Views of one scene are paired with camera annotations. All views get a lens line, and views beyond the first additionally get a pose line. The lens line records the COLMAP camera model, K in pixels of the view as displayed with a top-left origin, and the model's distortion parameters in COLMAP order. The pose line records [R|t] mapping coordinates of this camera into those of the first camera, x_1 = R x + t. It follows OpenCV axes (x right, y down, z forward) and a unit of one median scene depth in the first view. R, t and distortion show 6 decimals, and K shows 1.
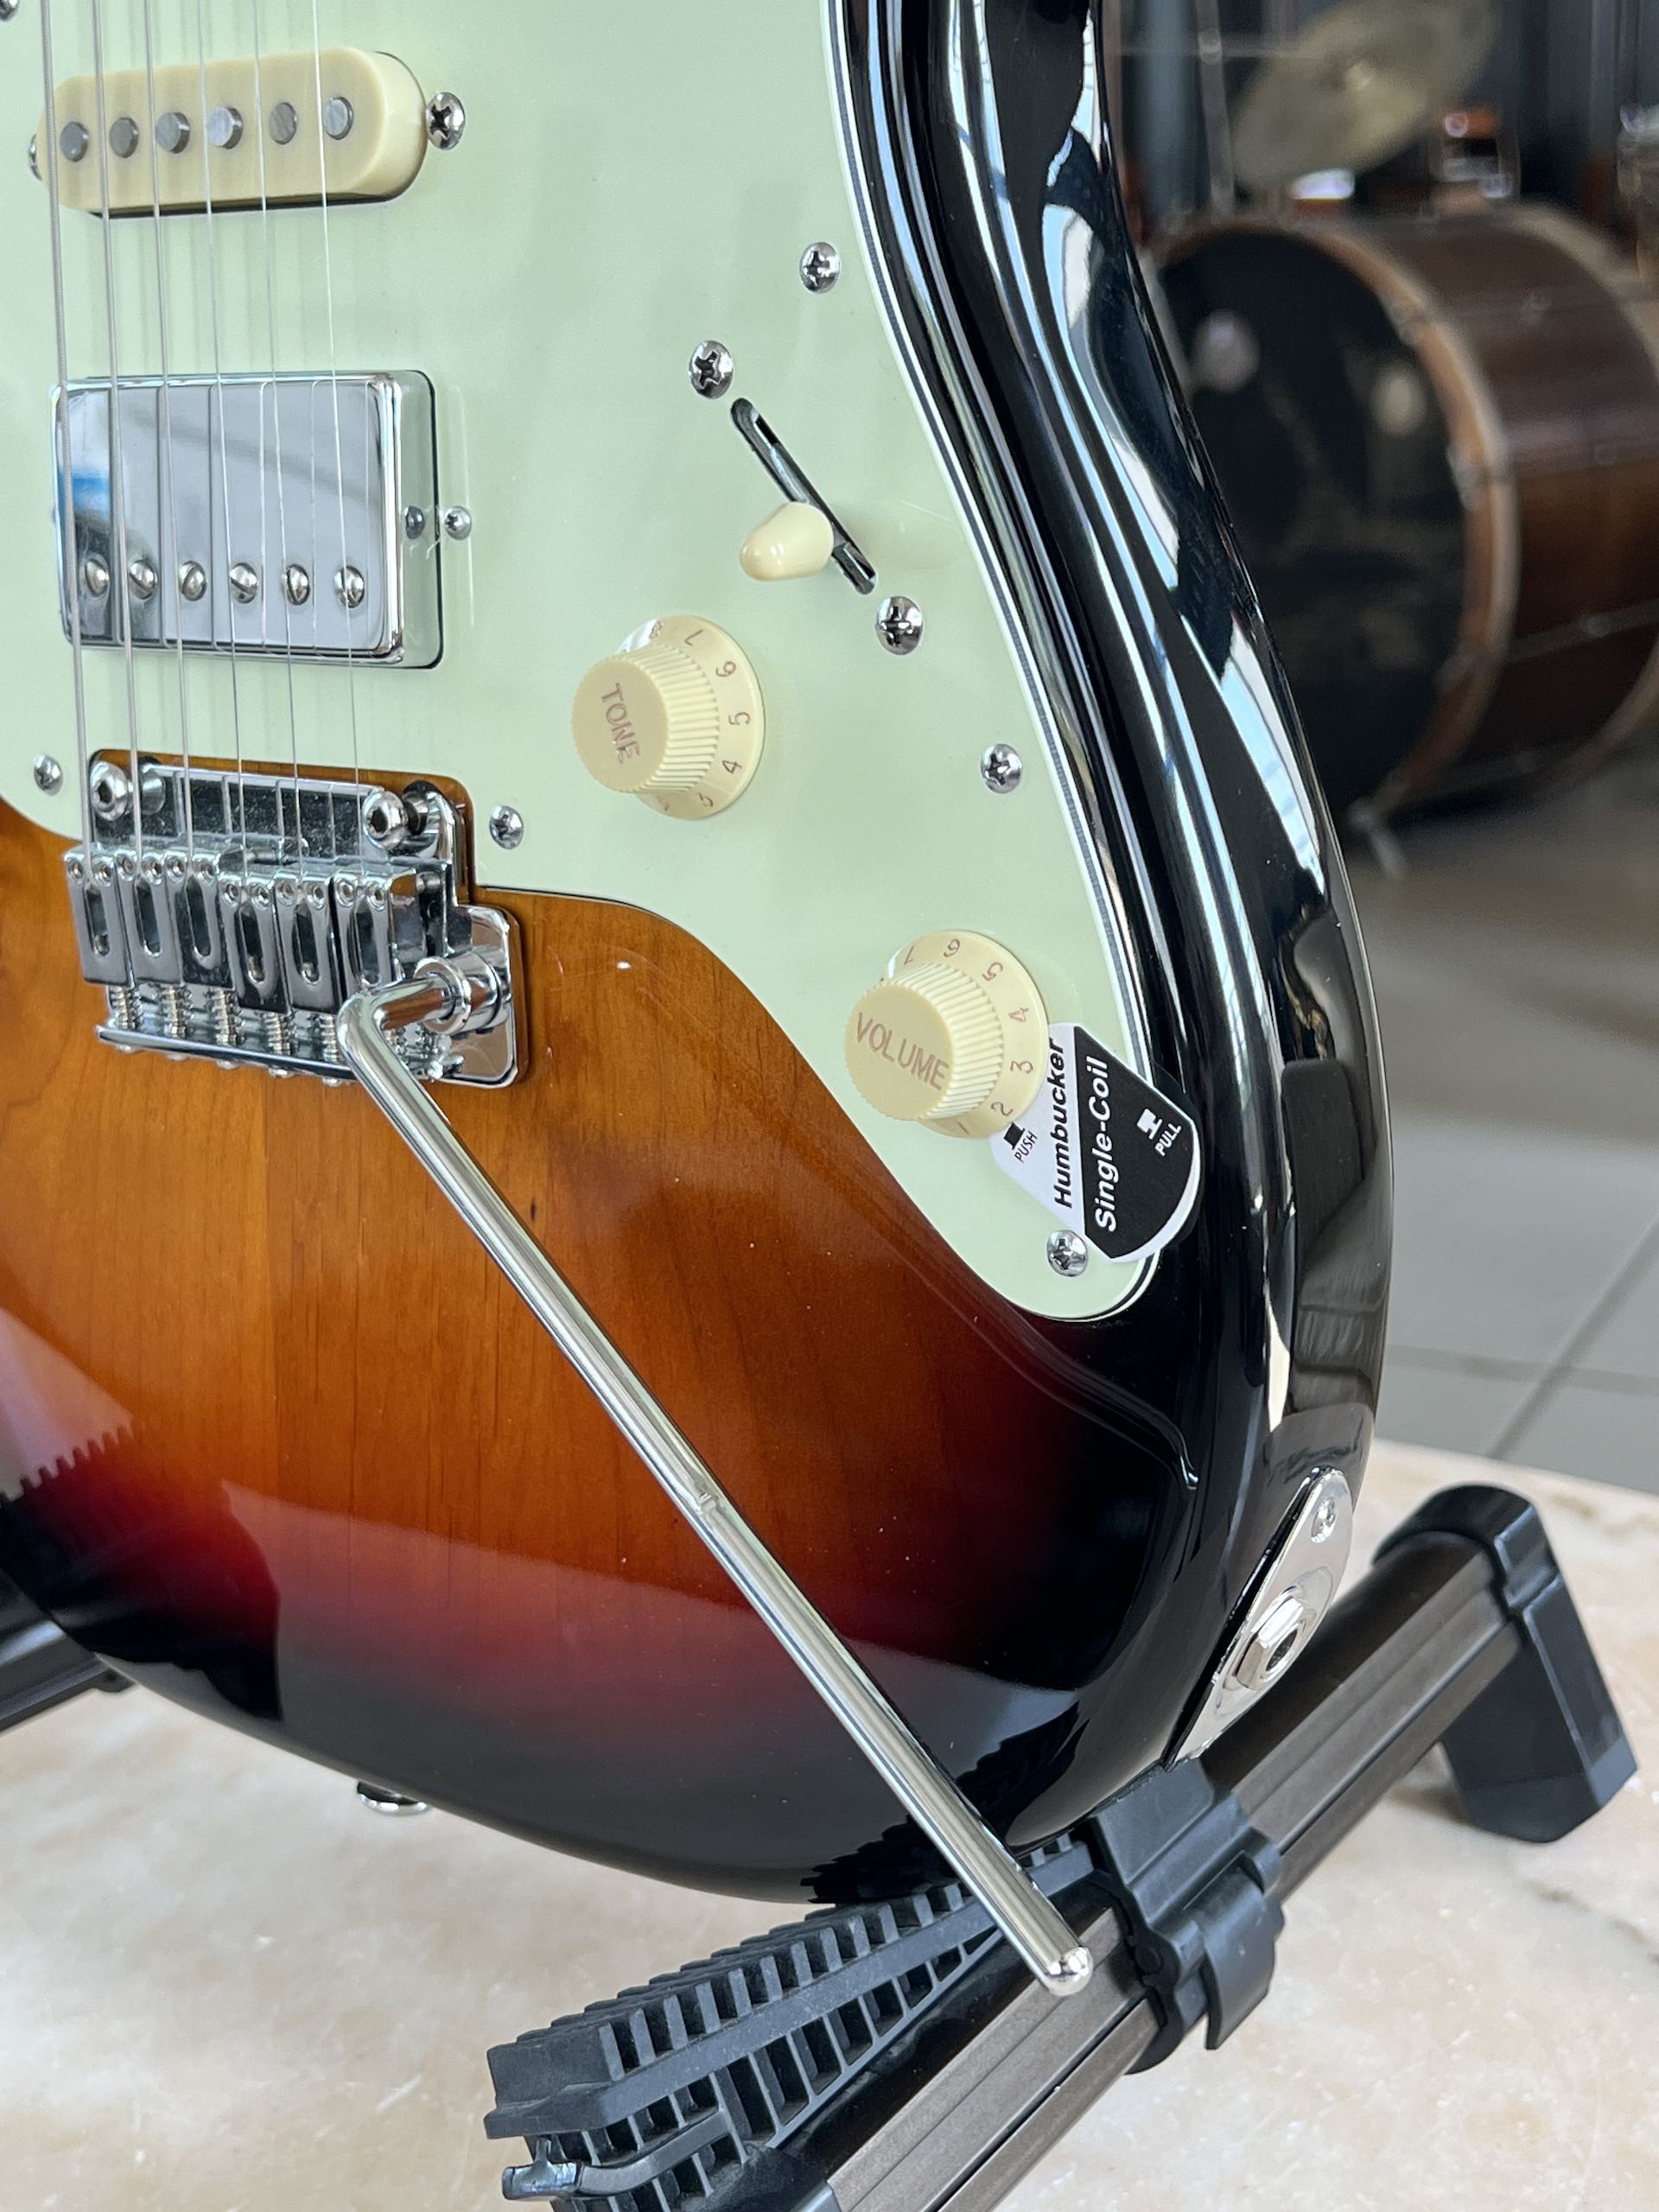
lens RADIAL K [[3129.6, 0, 829.5], [0, 3129.6, 1106.0], [0, 0, 1]] dist [0.124281, -0.004446]
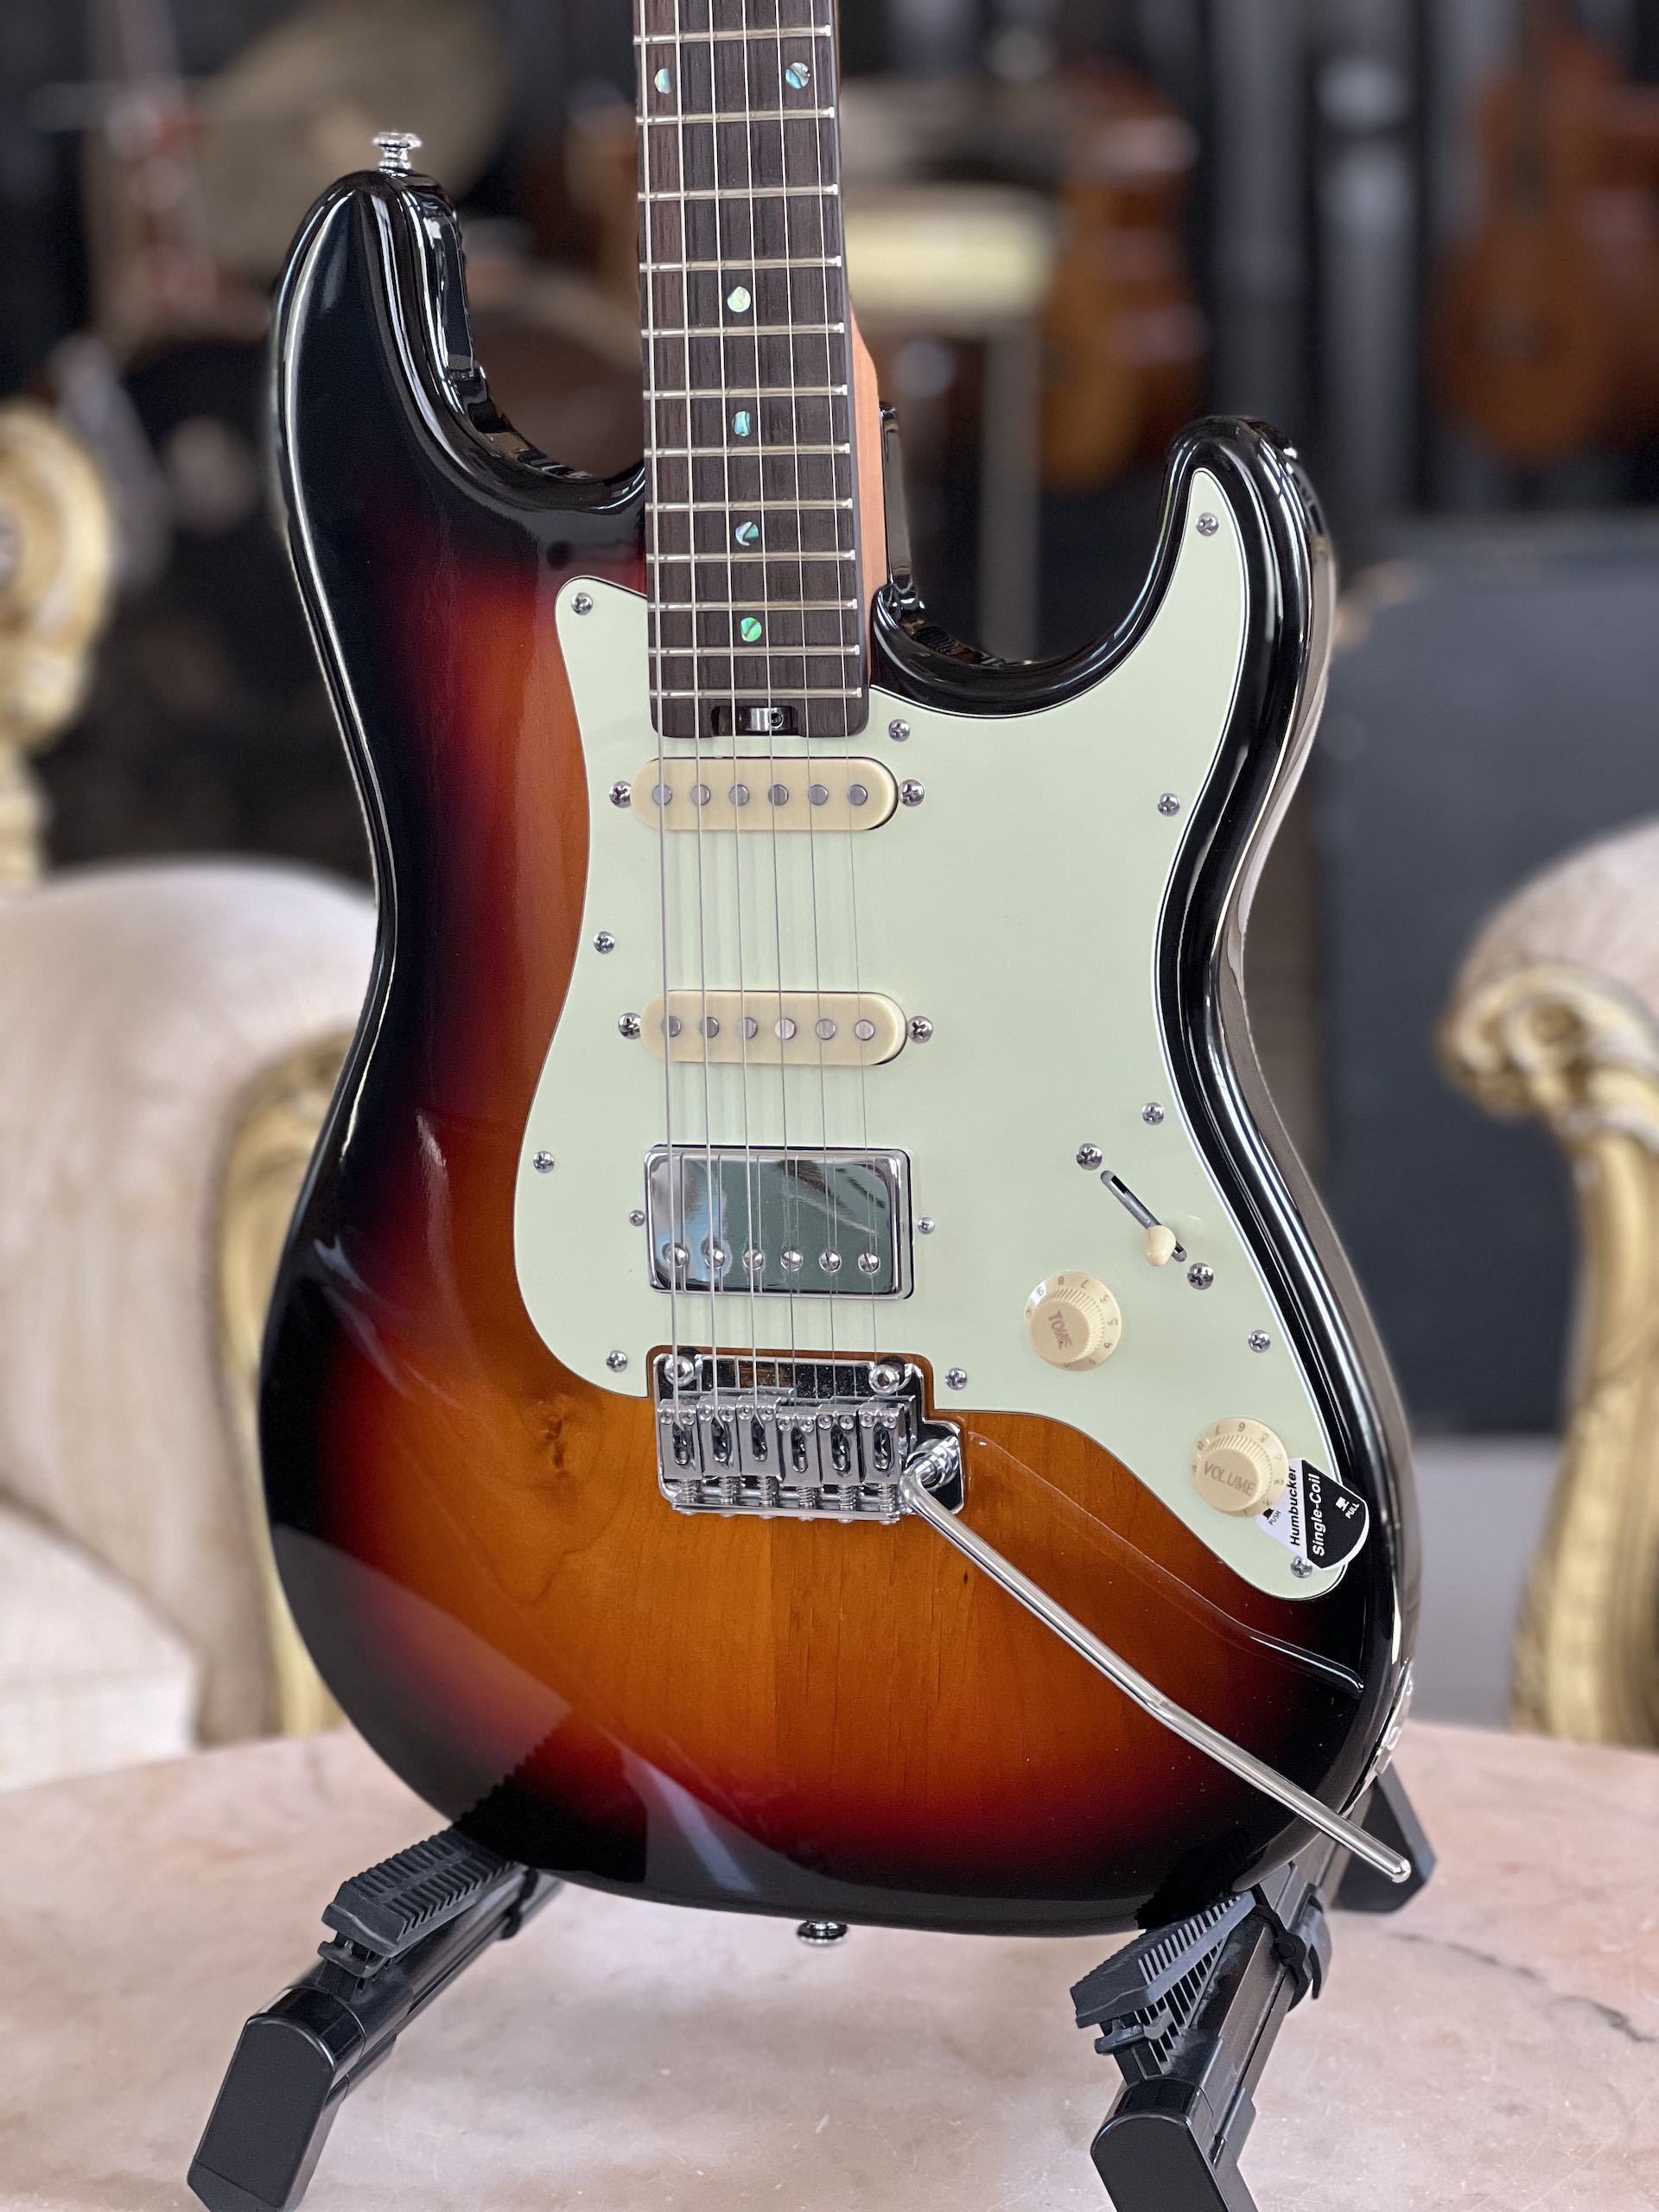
lens RADIAL K [[4949.0, 0, 829.5], [0, 4949.0, 1106.0], [0, 0, 1]] dist [-0.410546, 8.904701]
pose [[0.947403, -0.072557, 0.311709, -1.076369], [0.090610, 0.994922, -0.043810, -0.126738], [-0.306947, 0.069749, 0.949167, -1.793931]]
